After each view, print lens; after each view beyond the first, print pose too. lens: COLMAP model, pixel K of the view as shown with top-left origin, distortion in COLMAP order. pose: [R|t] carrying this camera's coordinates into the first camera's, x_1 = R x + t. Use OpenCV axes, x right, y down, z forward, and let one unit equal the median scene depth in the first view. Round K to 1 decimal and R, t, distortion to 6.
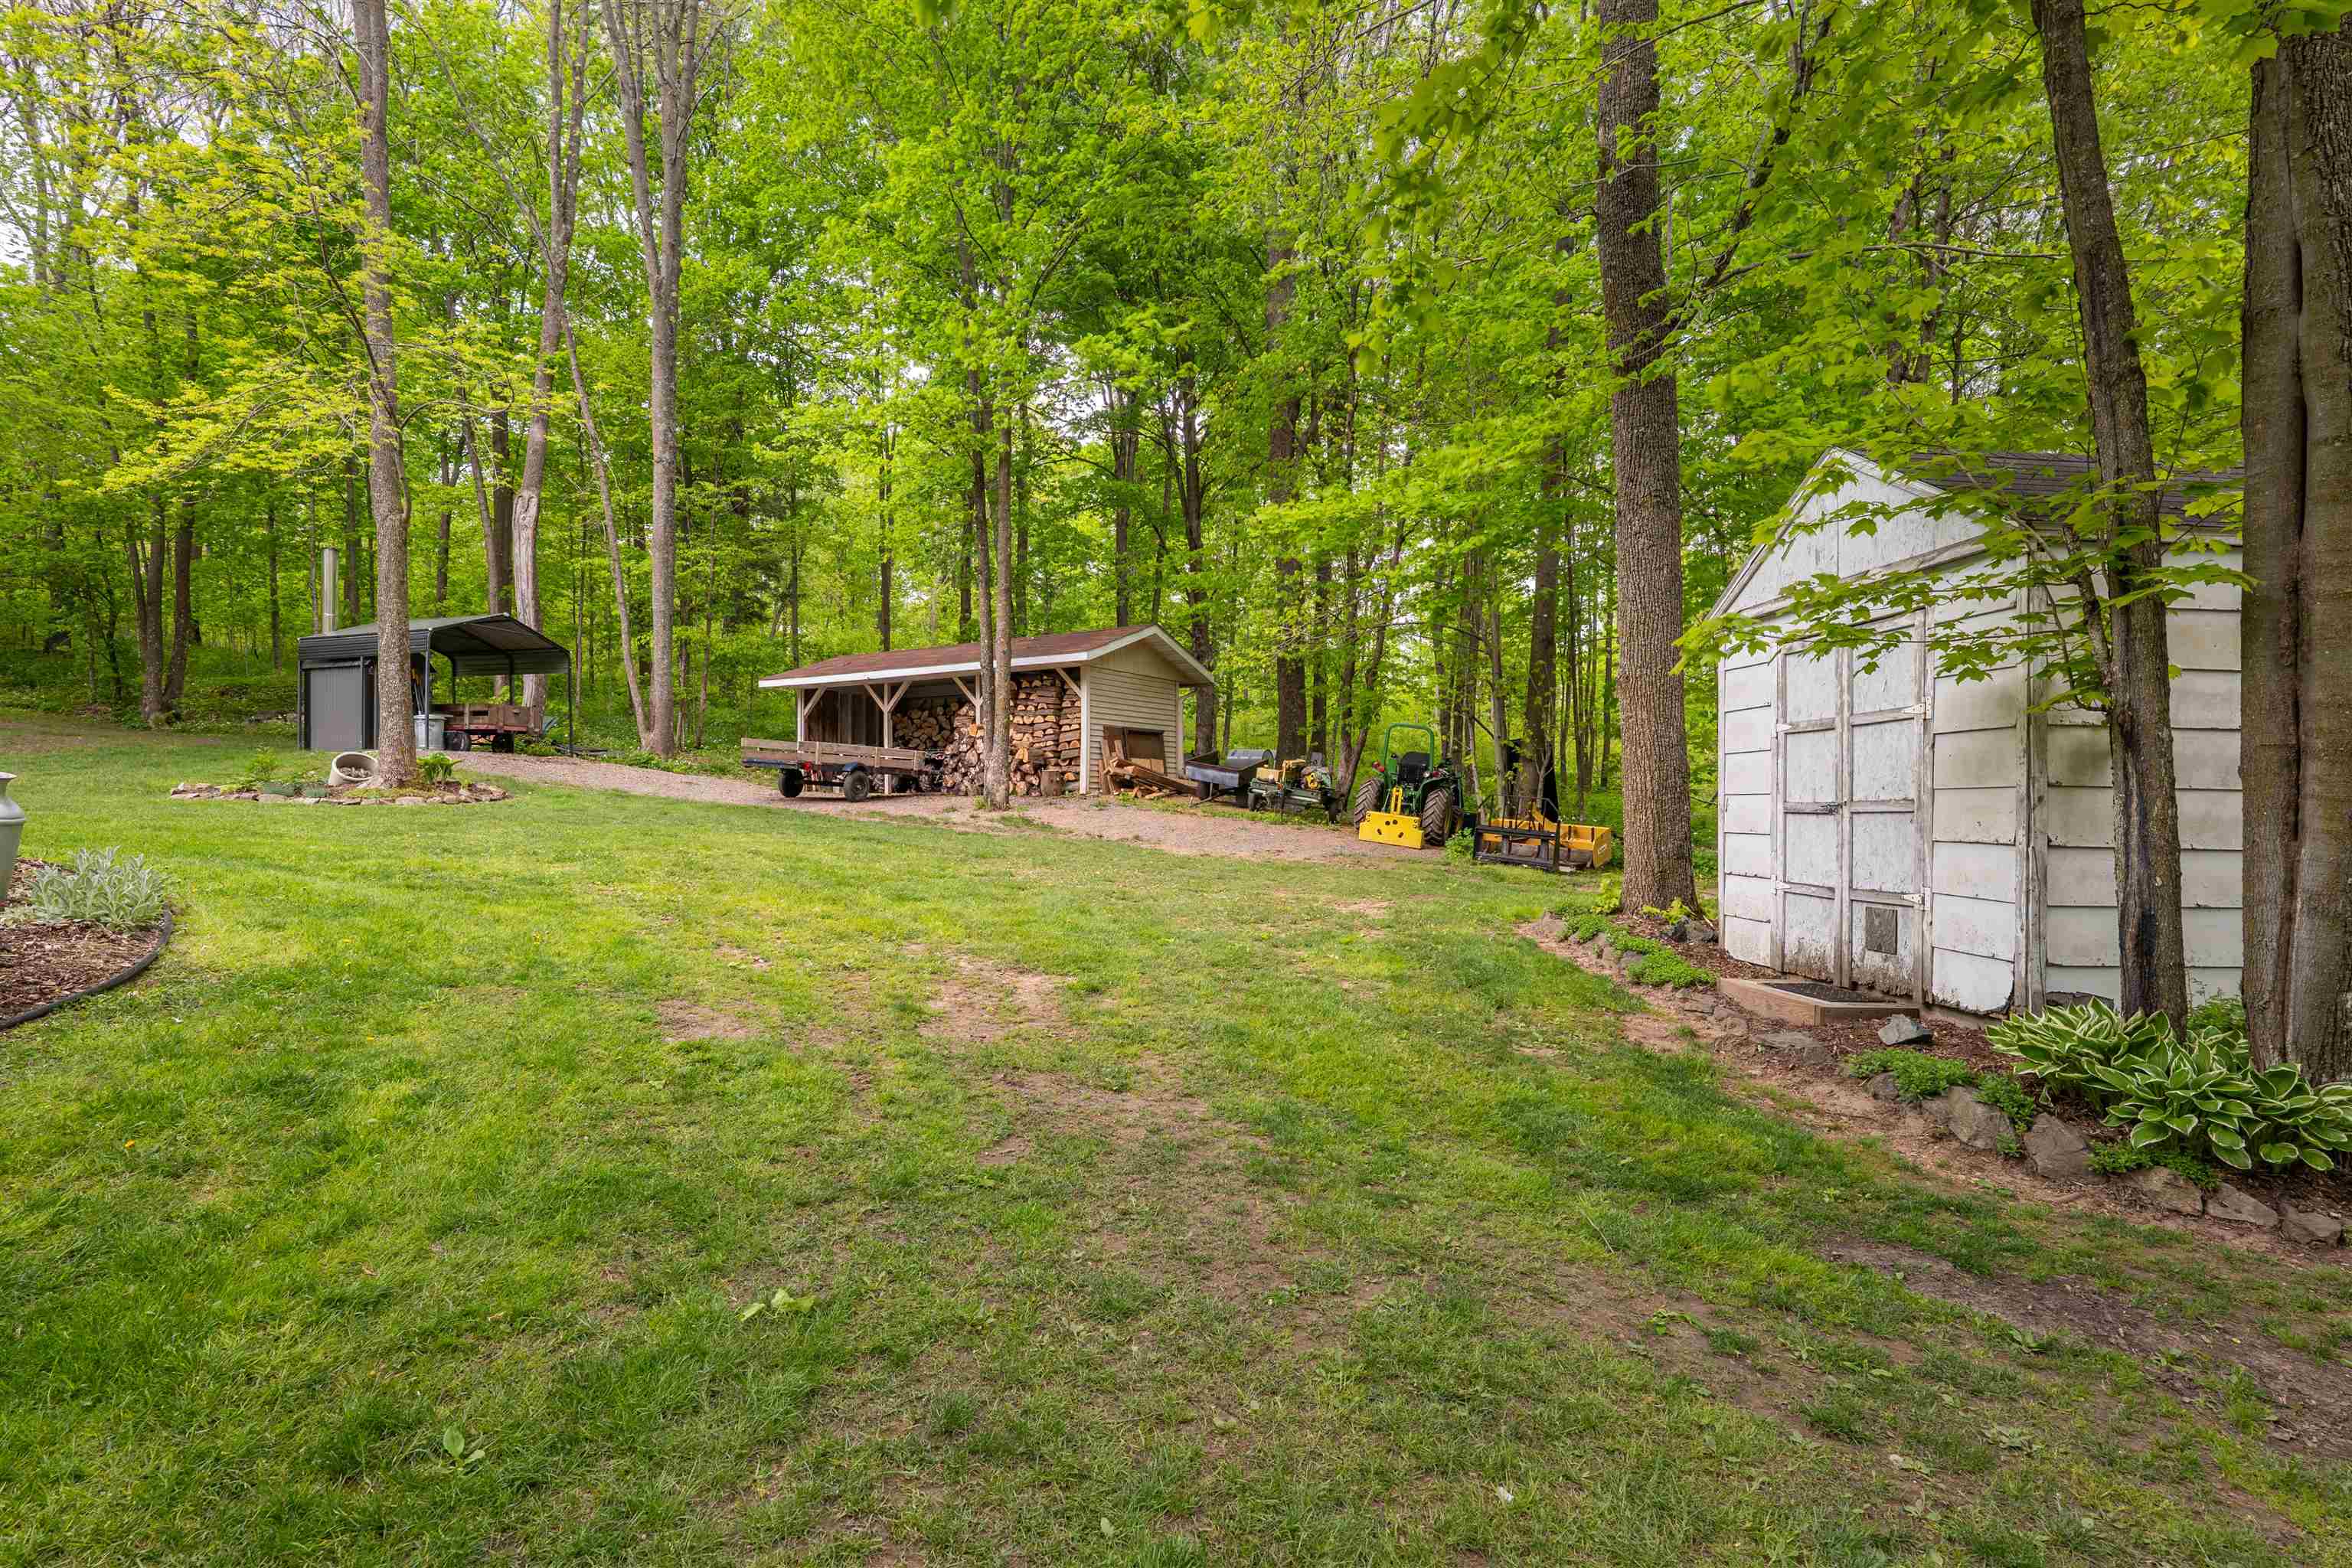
lens RADIAL K [[1086.1, 0, 1176.0], [0, 1086.1, 784.0], [0, 0, 1]] dist [-0.010920, 0.014990]
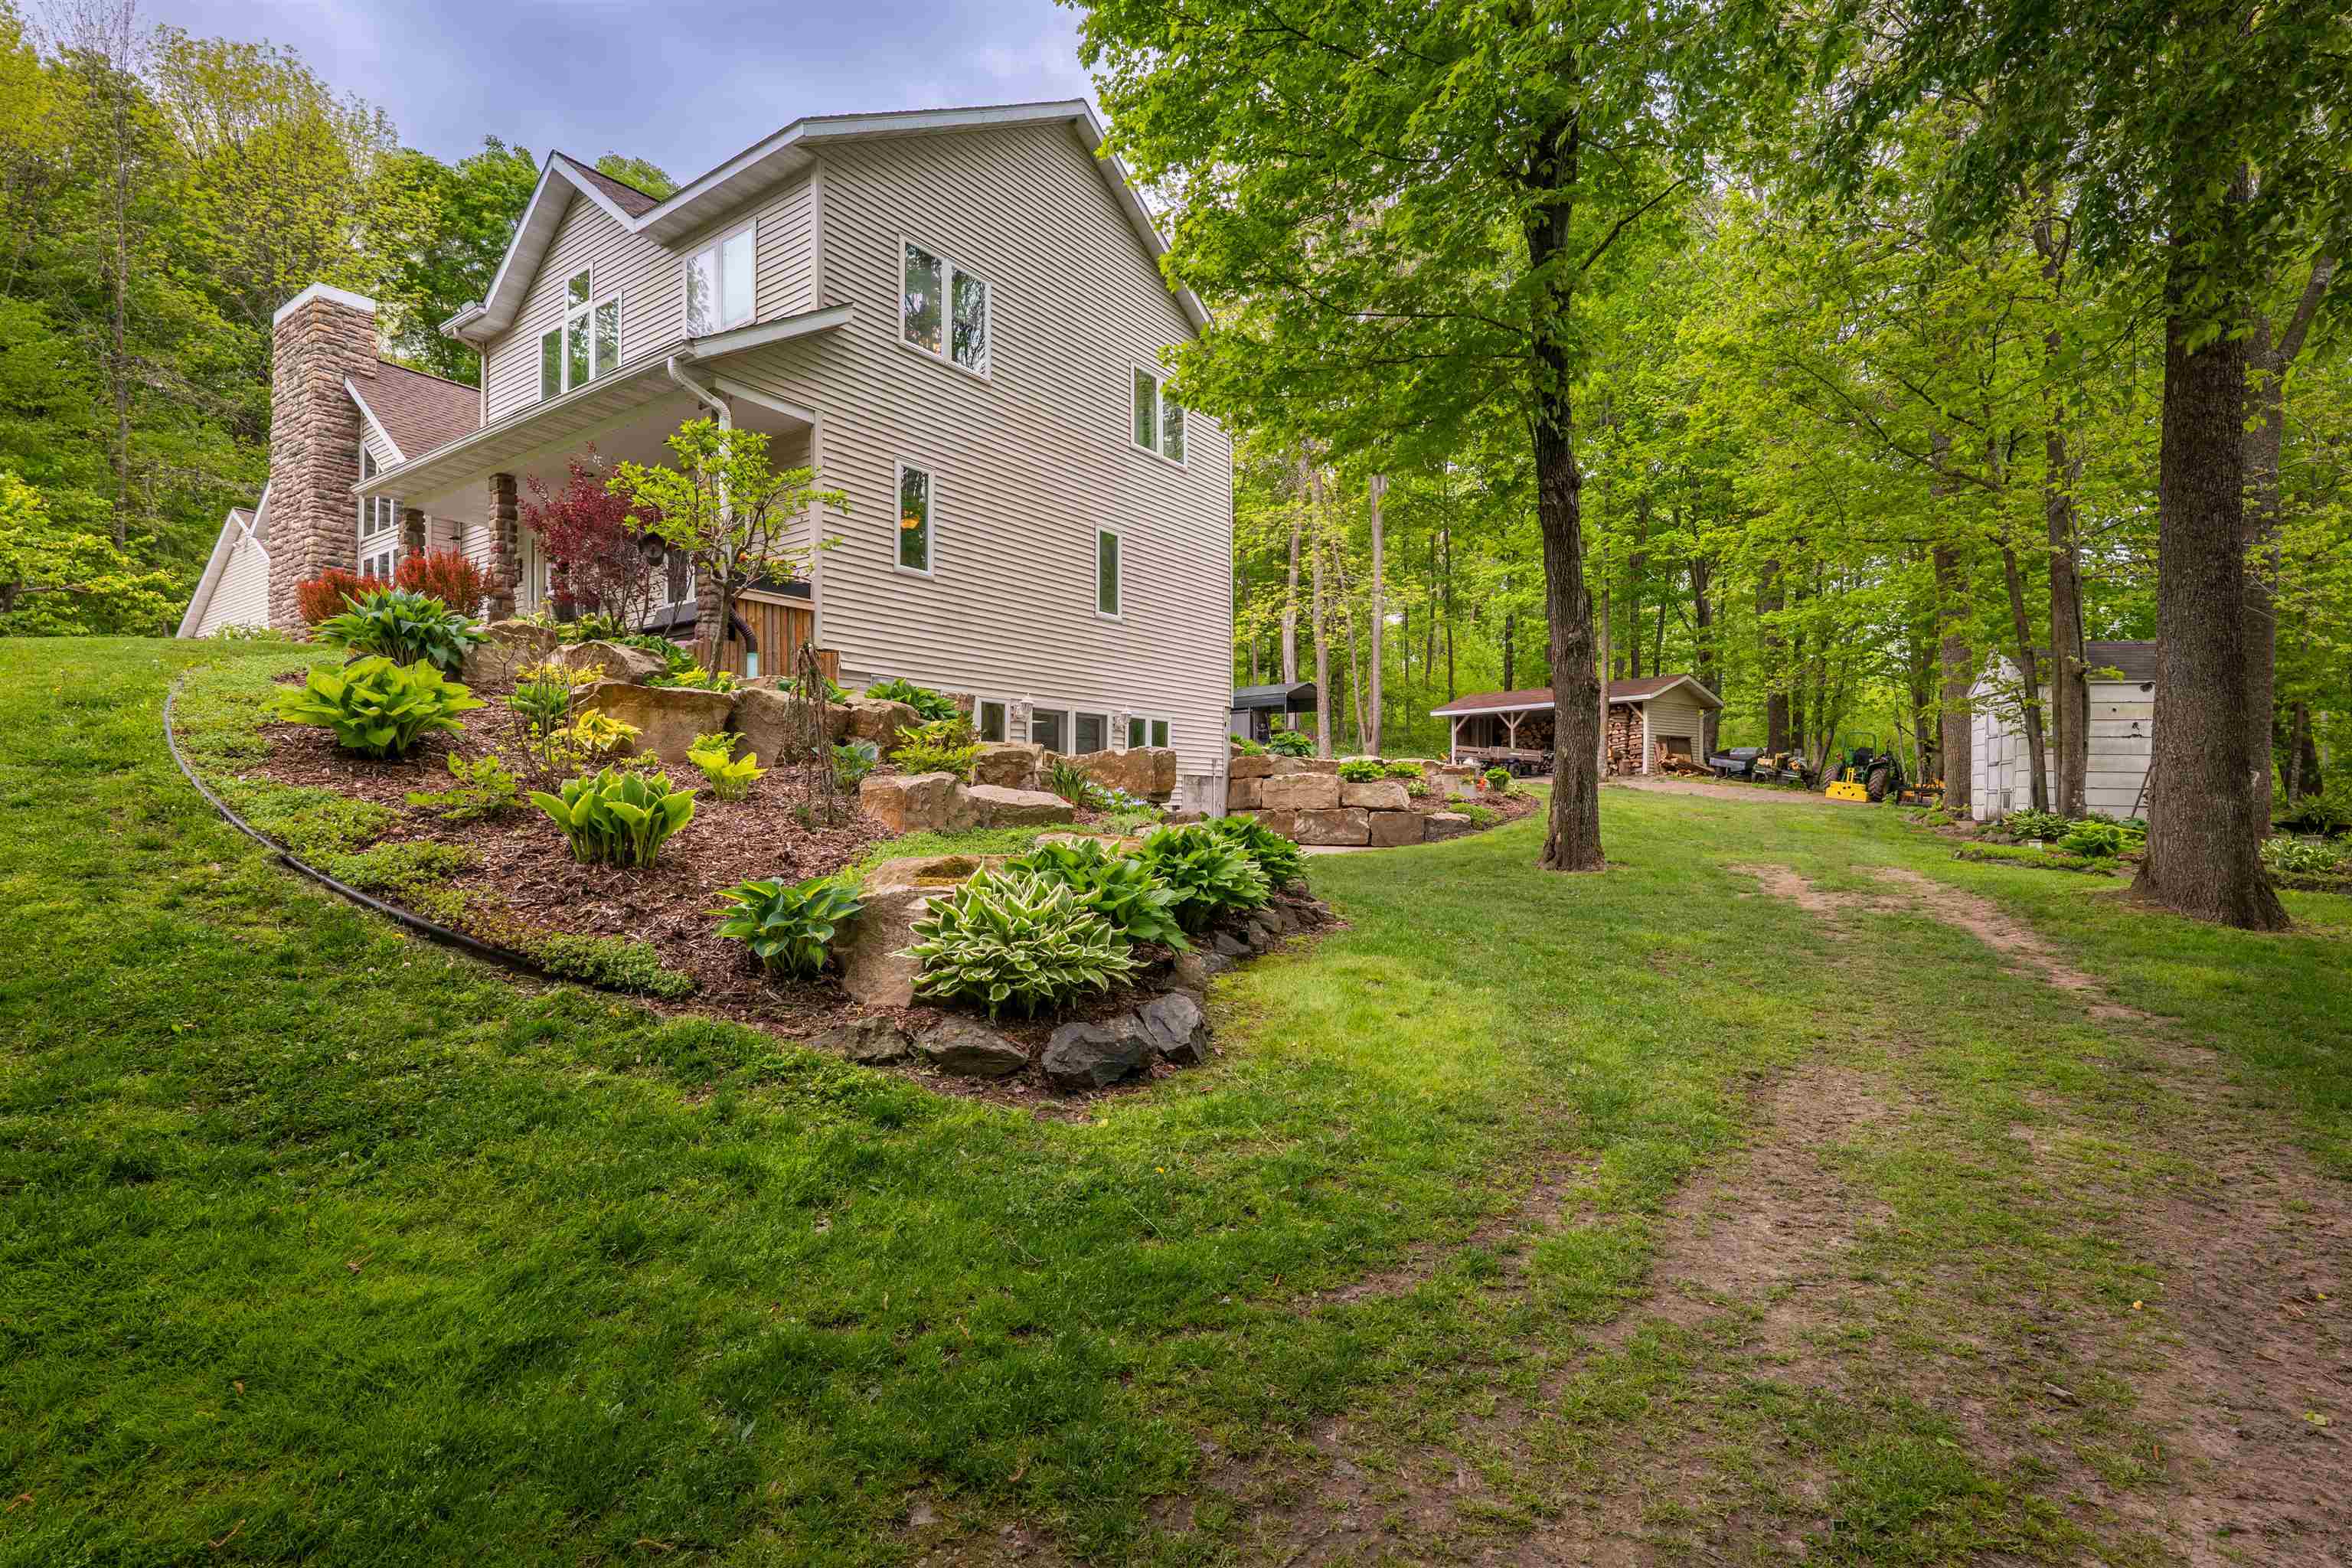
lens RADIAL K [[1086.1, 0, 1176.0], [0, 1086.1, 784.0], [0, 0, 1]] dist [-0.010920, 0.014990]
pose [[0.926665, -0.003070, -0.375877, -0.126486], [0.001873, 0.999992, -0.003550, 0.028746], [0.375884, 0.002586, 0.926663, -0.879576]]
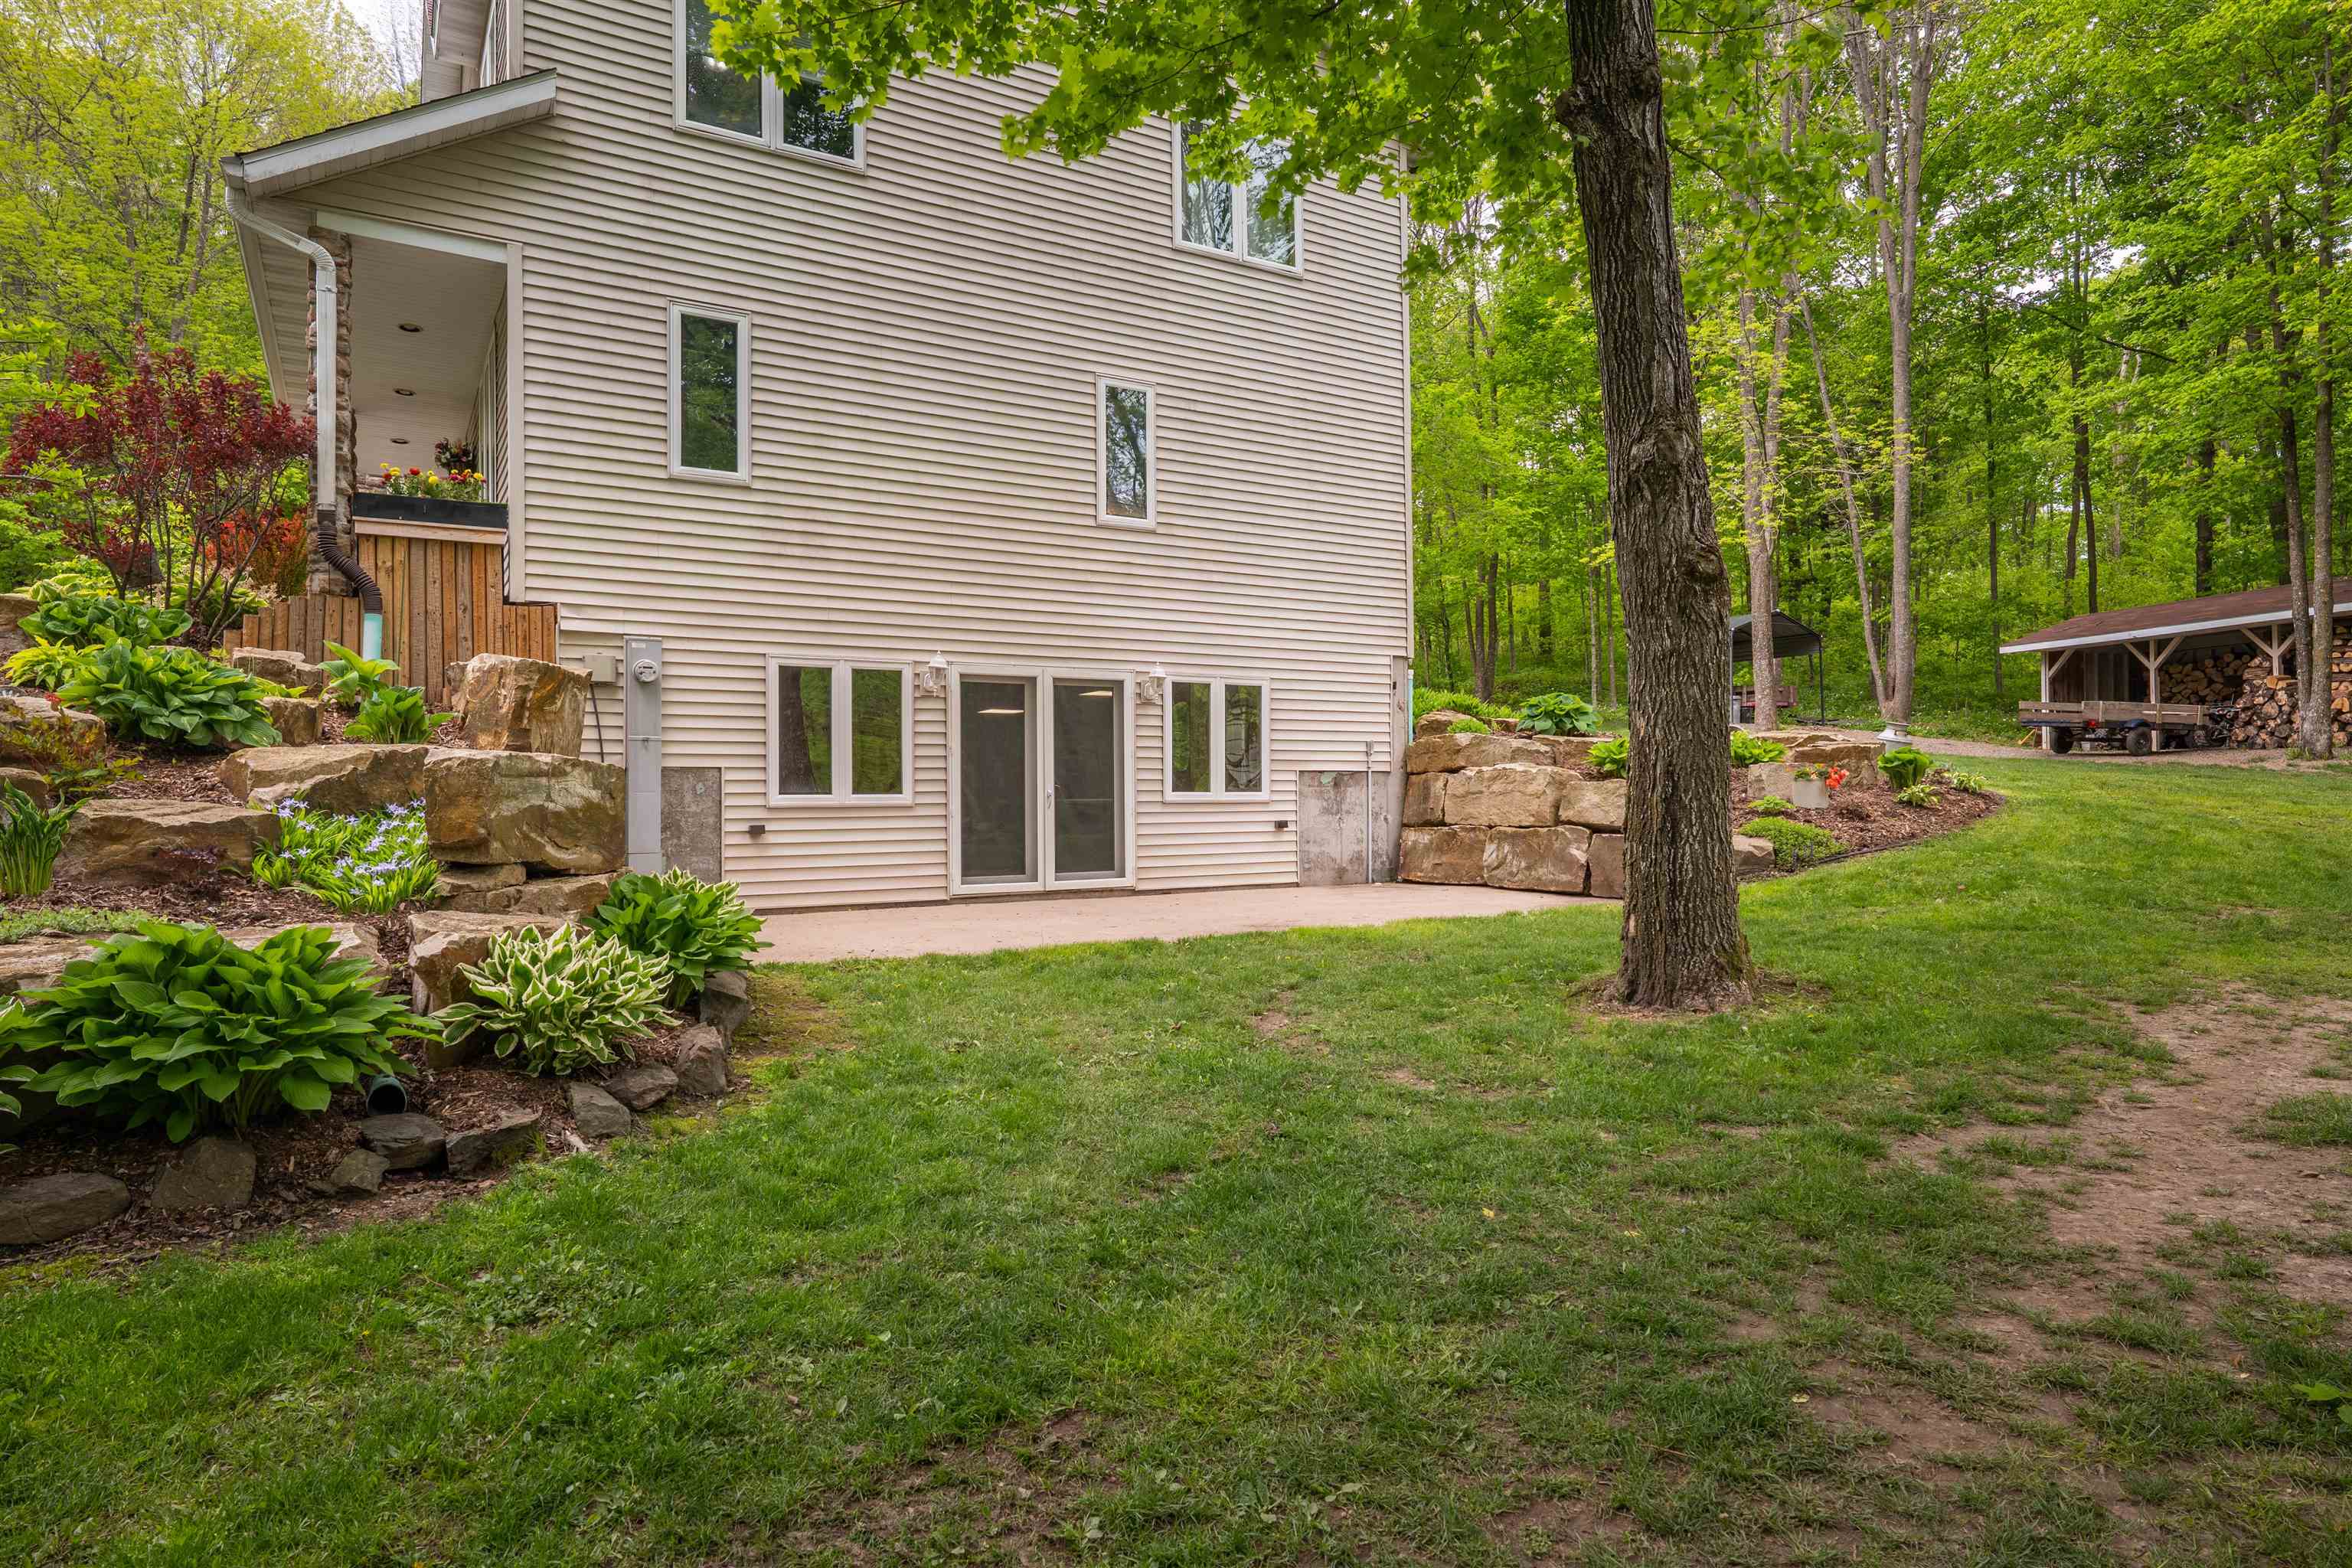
lens RADIAL K [[1342.4, 0, 1176.0], [0, 1342.4, 784.0], [0, 0, 1]] dist [-0.002999, 0.000118]
pose [[0.696074, -0.007804, -0.717927, -0.008336], [0.016795, 0.999844, 0.005415, 0.019783], [0.717773, -0.015827, 0.696097, -0.559941]]
